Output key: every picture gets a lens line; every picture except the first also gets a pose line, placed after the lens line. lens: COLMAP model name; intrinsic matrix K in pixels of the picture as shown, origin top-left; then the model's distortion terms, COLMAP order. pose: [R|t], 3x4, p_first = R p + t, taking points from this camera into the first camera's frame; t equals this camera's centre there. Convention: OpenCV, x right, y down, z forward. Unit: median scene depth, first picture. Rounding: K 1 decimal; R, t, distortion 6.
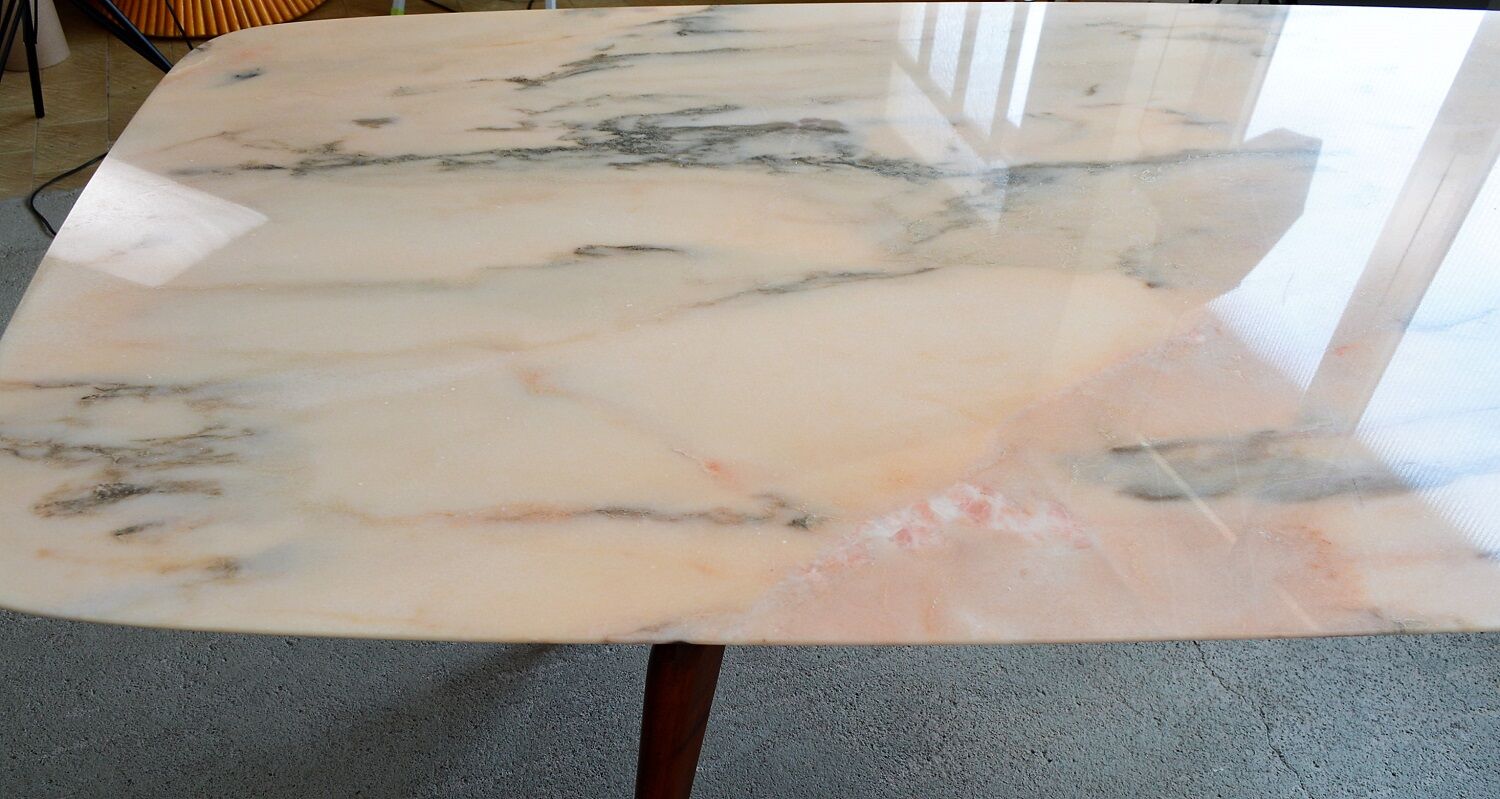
lens RADIAL K [[1261.1, 0, 736.8], [0, 1261.1, 413.7], [0, 0, 1]] dist [-0.008185, -0.001502]
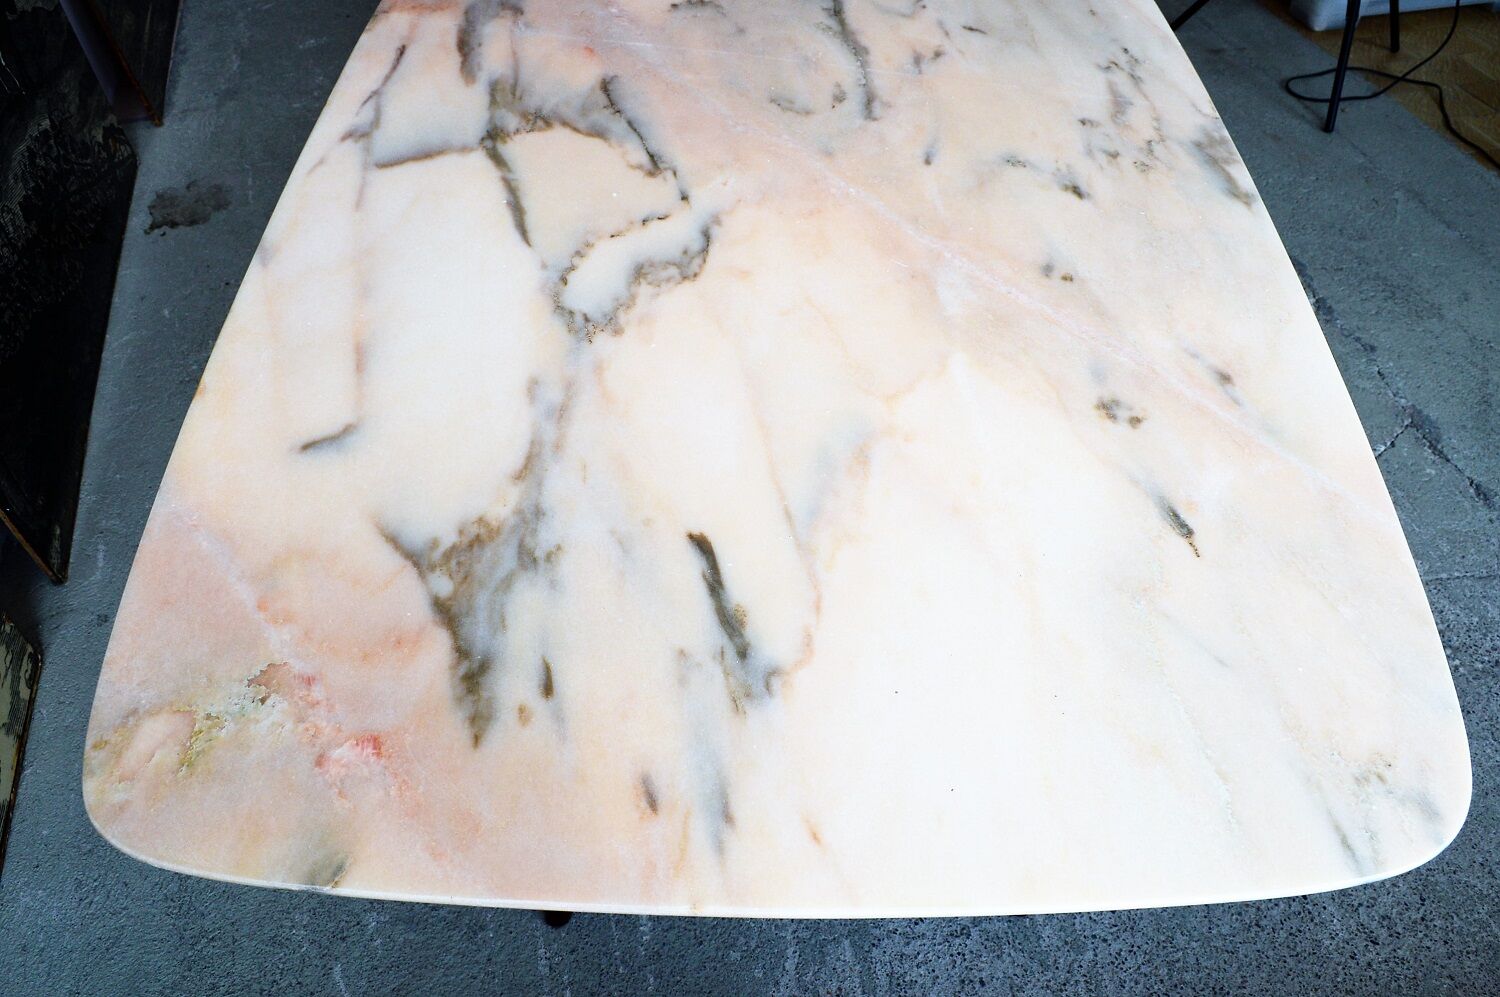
lens RADIAL K [[1181.3, 0, 745.4], [0, 1181.3, 501.9], [0, 0, 1]] dist [-0.010616, -0.001823]
pose [[-0.106570, 0.683962, -0.721691, 1.532964], [-0.638362, 0.509418, 0.577051, -0.586834], [0.762323, 0.522197, 0.382327, 0.739765]]
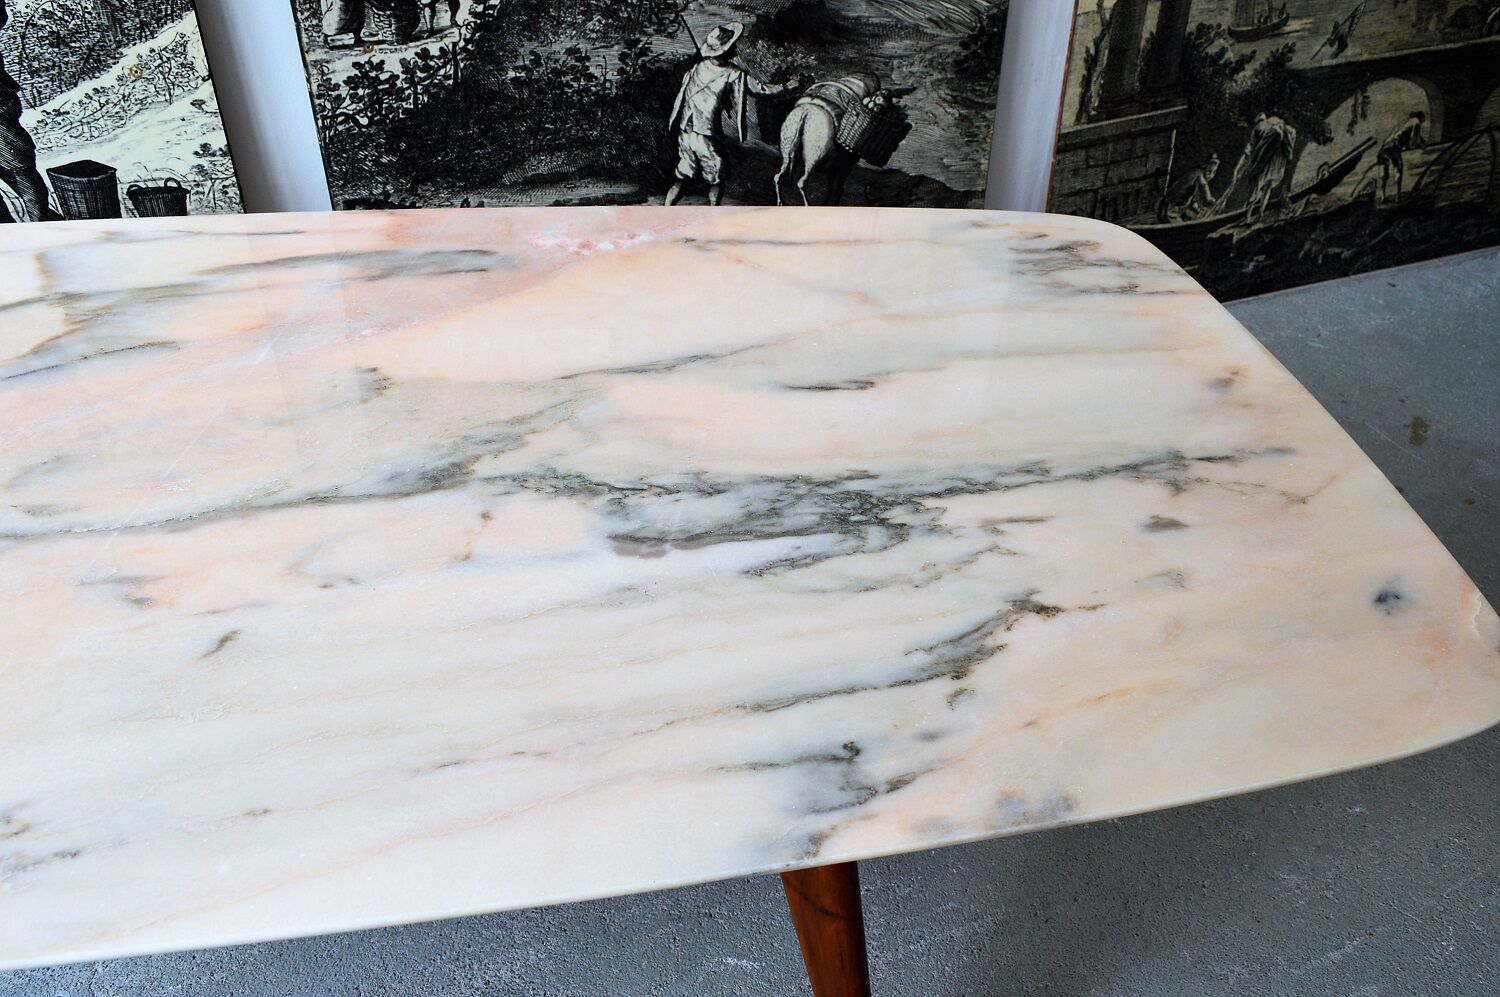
lens RADIAL K [[1181.3, 0, 747.6], [0, 1181.3, 503.0], [0, 0, 1]] dist [-0.010616, -0.001823]
pose [[-0.996263, -0.030885, -0.080663, 0.063128], [-0.085387, 0.211432, 0.973656, -1.020224], [-0.013016, 0.976905, -0.213279, 1.187956]]
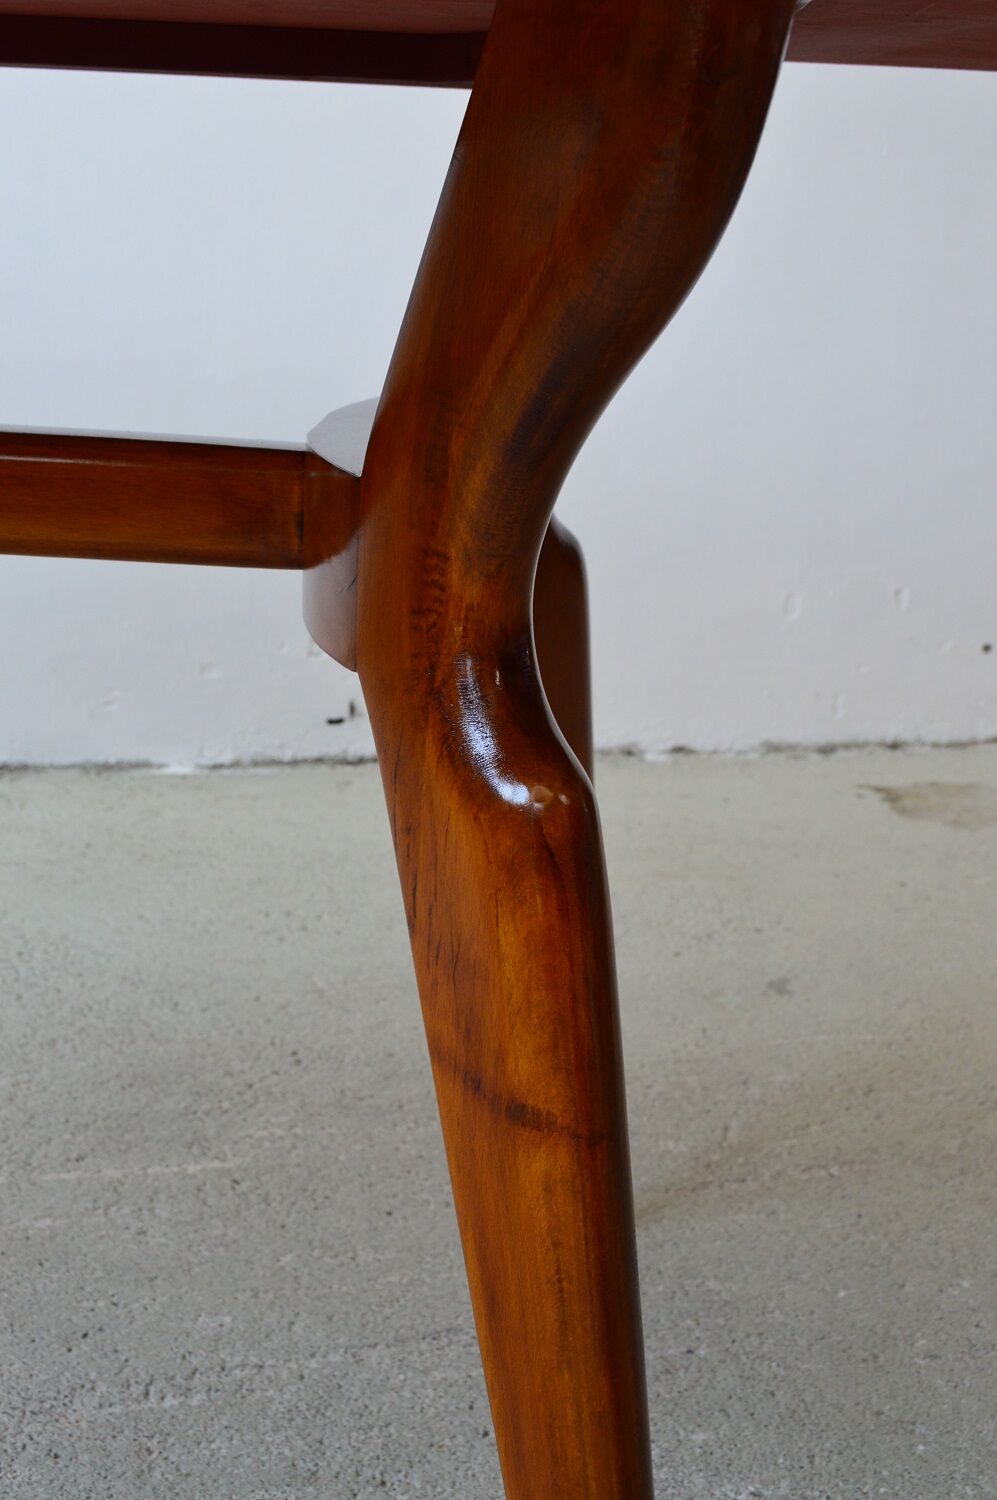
lens RADIAL K [[1629.7, 0, 496.6], [0, 1629.7, 752.2], [0, 0, 1]] dist [-0.009168, 0.000000]
pose [[-0.985369, -0.126546, 0.114167, -0.127453], [0.031346, 0.523871, 0.851220, -0.461466], [-0.167528, 0.842345, -0.512240, 1.470756]]
